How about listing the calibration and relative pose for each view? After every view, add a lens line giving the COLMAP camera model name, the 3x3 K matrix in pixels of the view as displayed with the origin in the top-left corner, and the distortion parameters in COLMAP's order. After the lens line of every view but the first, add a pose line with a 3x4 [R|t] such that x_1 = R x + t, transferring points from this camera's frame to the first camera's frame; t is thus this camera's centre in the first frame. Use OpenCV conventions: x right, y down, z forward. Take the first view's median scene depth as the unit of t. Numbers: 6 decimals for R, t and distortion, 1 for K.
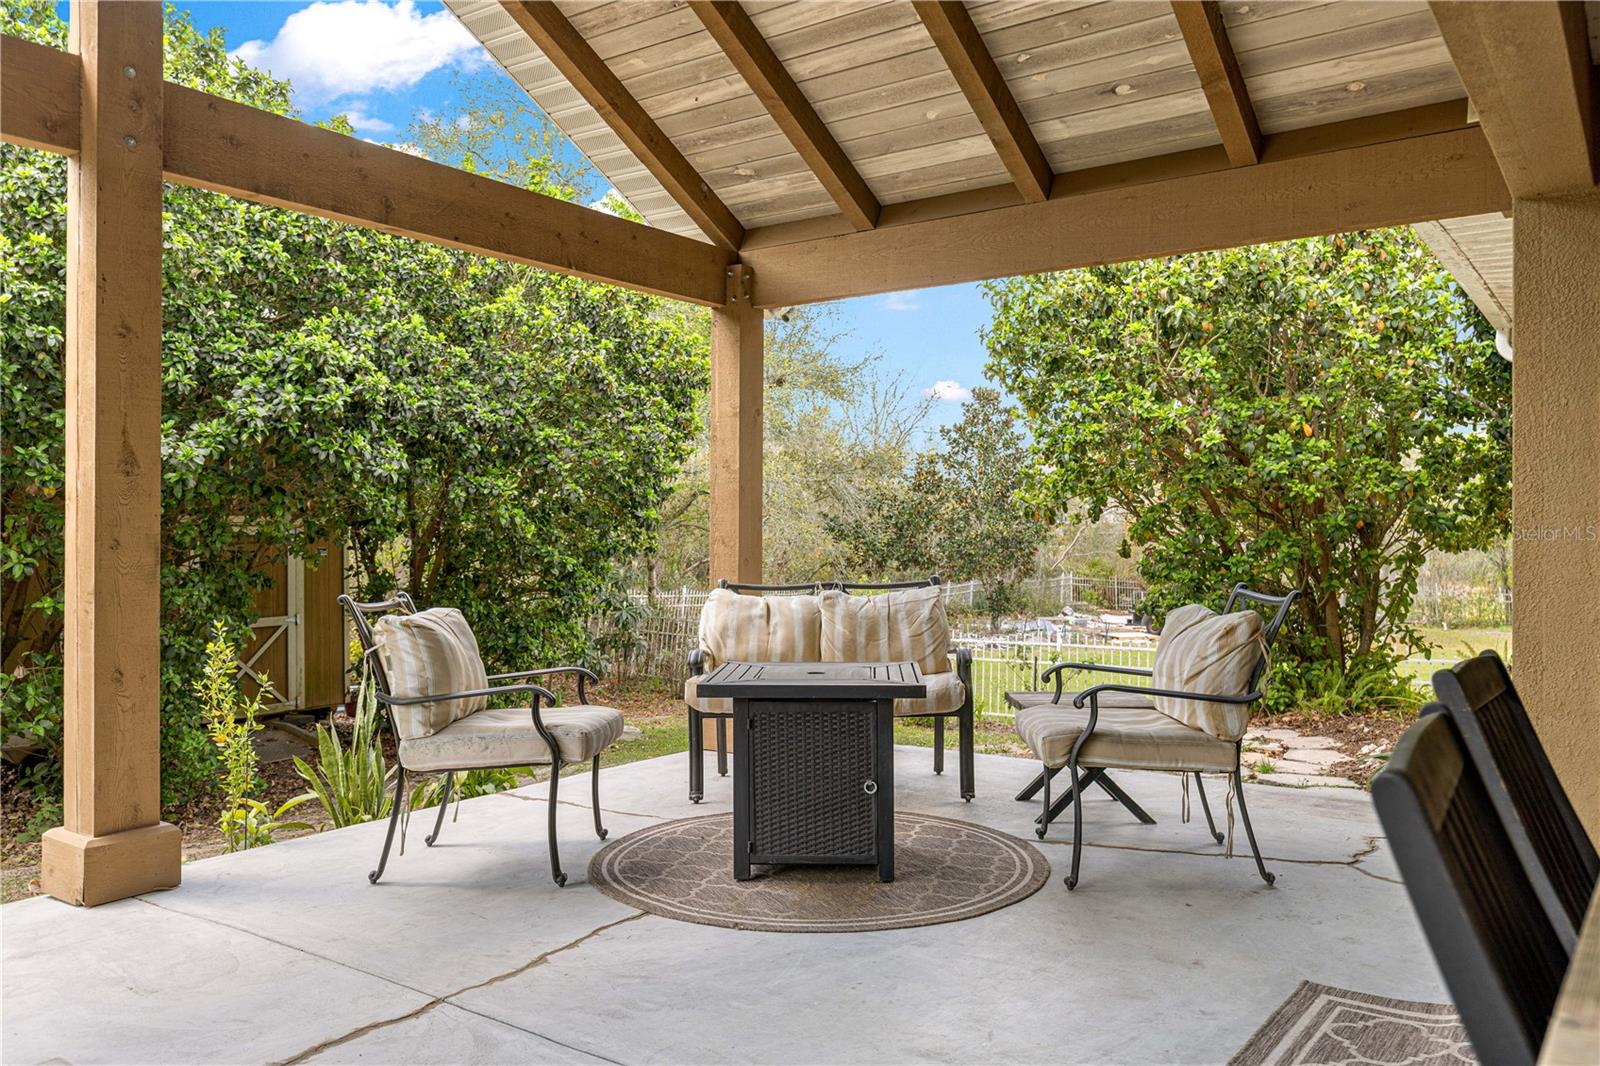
lens RADIAL K [[1203.1, 0, 800.6], [0, 1203.1, 529.9], [0, 0, 1]] dist [0.050807, -0.000605]
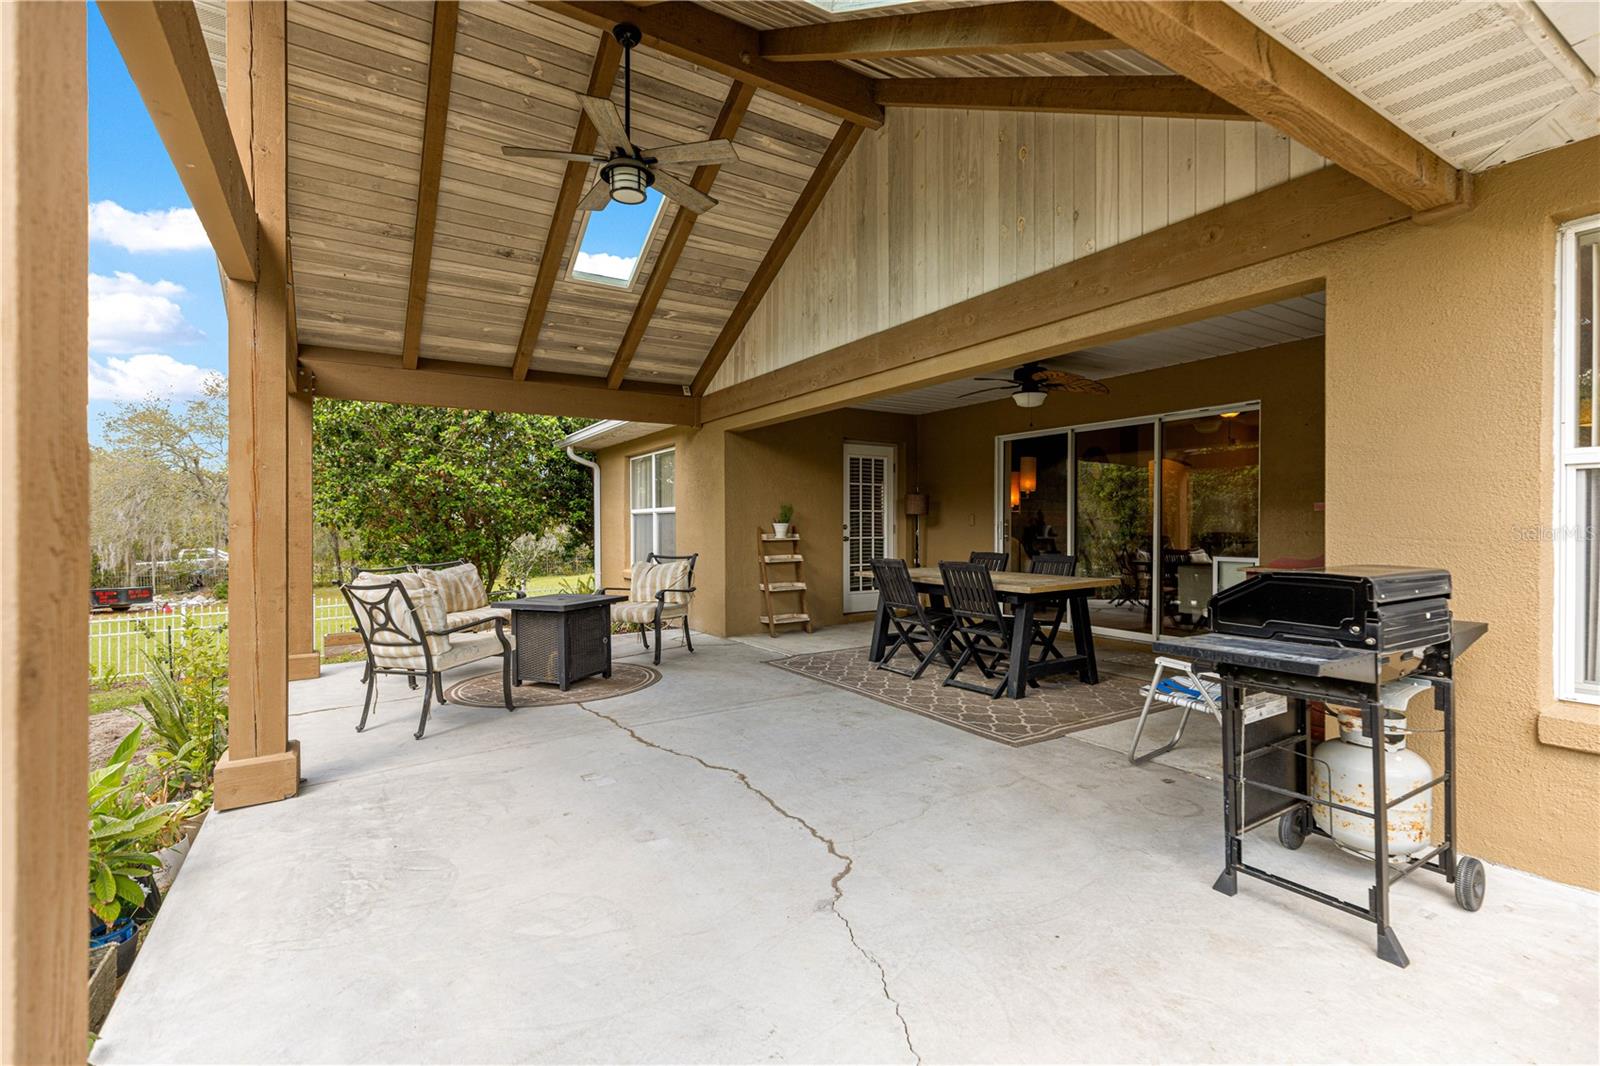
lens RADIAL K [[729.6, 0, 809.6], [0, 729.6, 527.5], [0, 0, 1]] dist [0.008881, -0.000625]
pose [[0.373450, -0.013347, 0.927554, -1.082096], [0.006469, 0.999910, 0.011783, -0.029939], [-0.927628, 0.001600, 0.373502, 0.058522]]
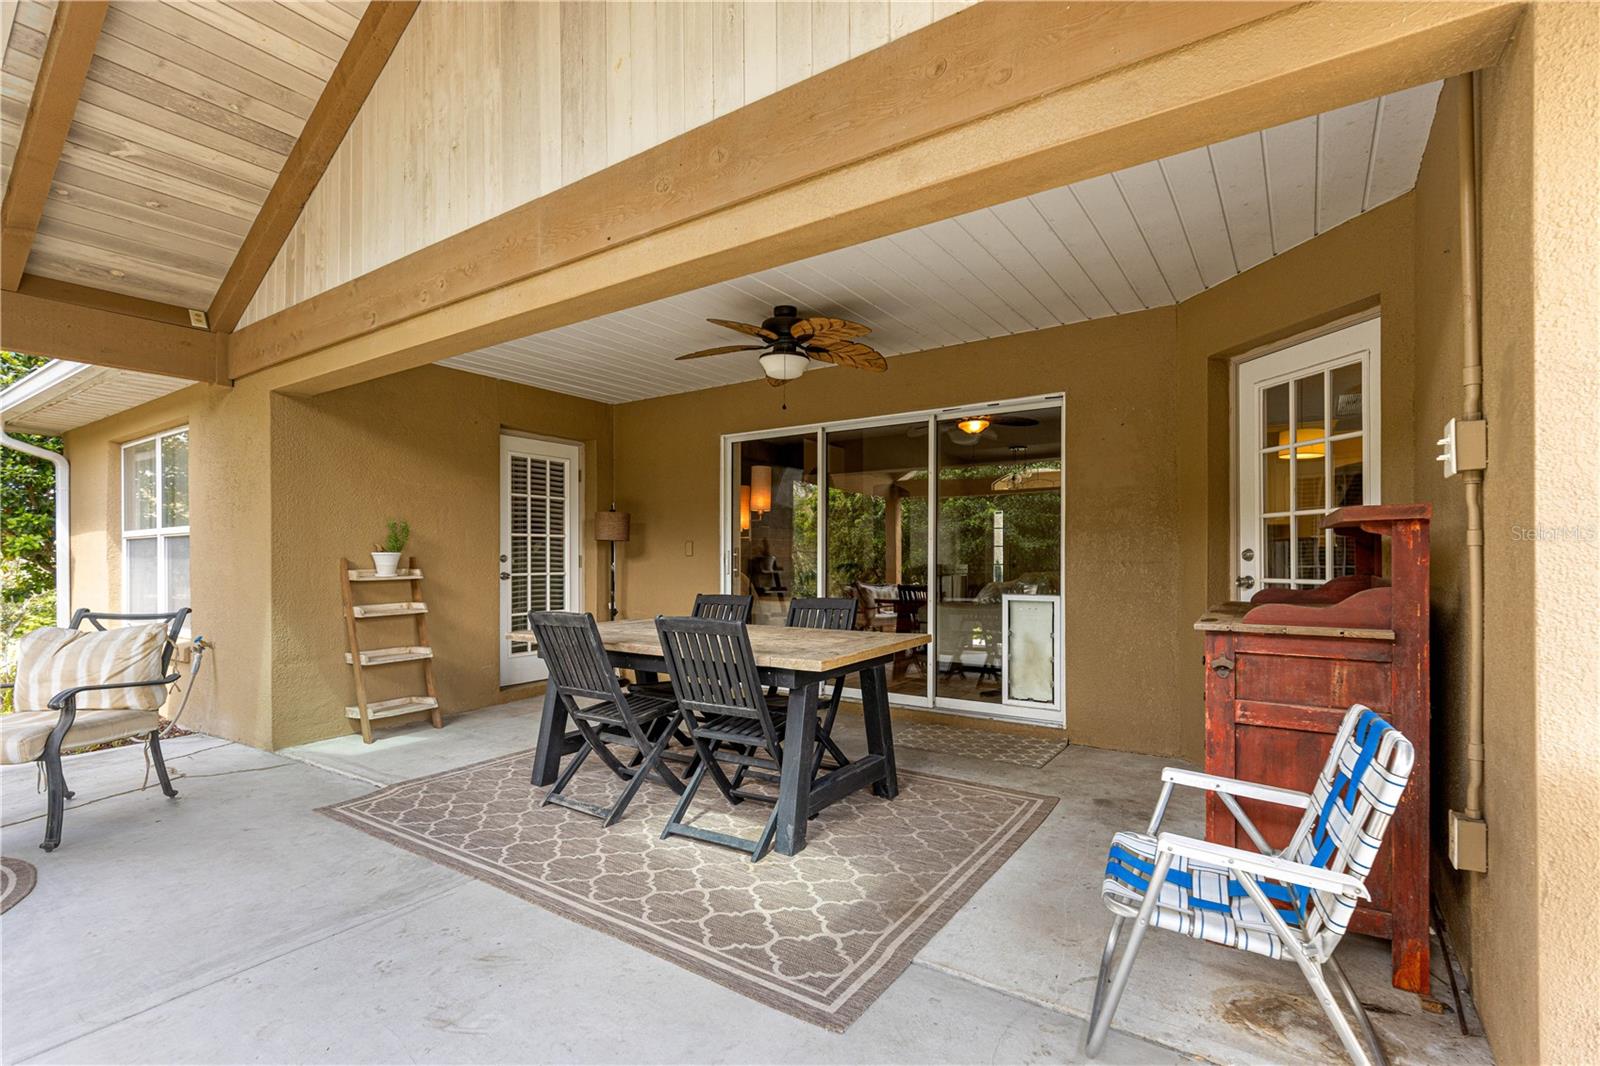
lens RADIAL K [[740.3, 0, 805.8], [0, 740.3, 553.7], [0, 0, 1]] dist [0.003088, 0.000615]
pose [[-0.021059, -0.003378, 0.999773, -0.539368], [0.005077, 0.999981, 0.003485, -0.017402], [-0.999765, 0.005150, -0.021041, 0.193691]]
